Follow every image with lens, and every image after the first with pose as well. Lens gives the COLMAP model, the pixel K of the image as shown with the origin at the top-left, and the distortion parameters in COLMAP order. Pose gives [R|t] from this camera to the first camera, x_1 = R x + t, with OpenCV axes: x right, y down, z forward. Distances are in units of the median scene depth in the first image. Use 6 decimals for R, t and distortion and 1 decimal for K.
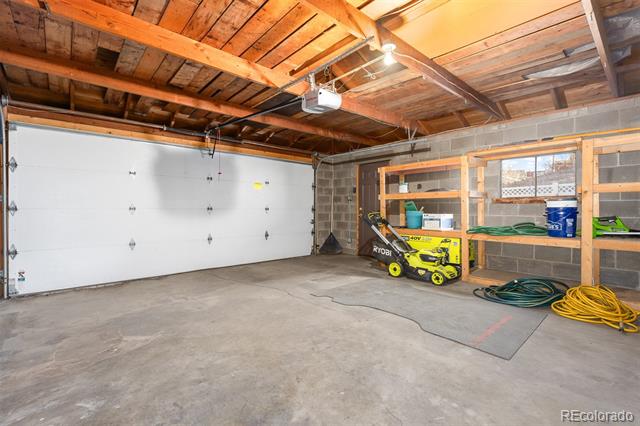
lens RADIAL K [[289.8, 0, 320.2], [0, 289.8, 211.3], [0, 0, 1]] dist [0.007279, -0.001307]
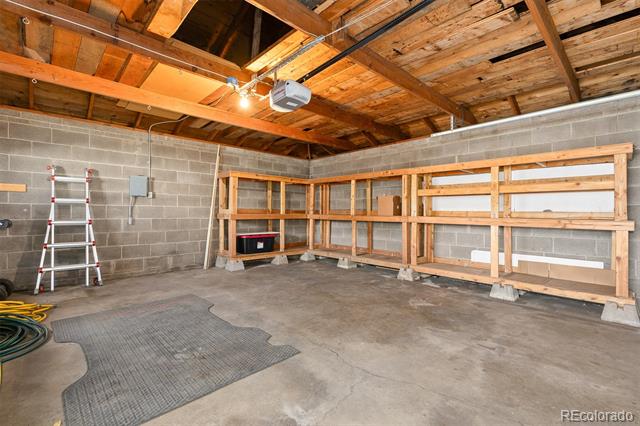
lens RADIAL K [[289.8, 0, 320.0], [0, 289.8, 213.1], [0, 0, 1]] dist [0.007279, -0.001307]
pose [[-0.999498, -0.004403, -0.031363, -0.071808], [-0.004672, 0.999953, 0.008513, -0.013966], [0.031324, 0.008656, -0.999472, 2.091800]]
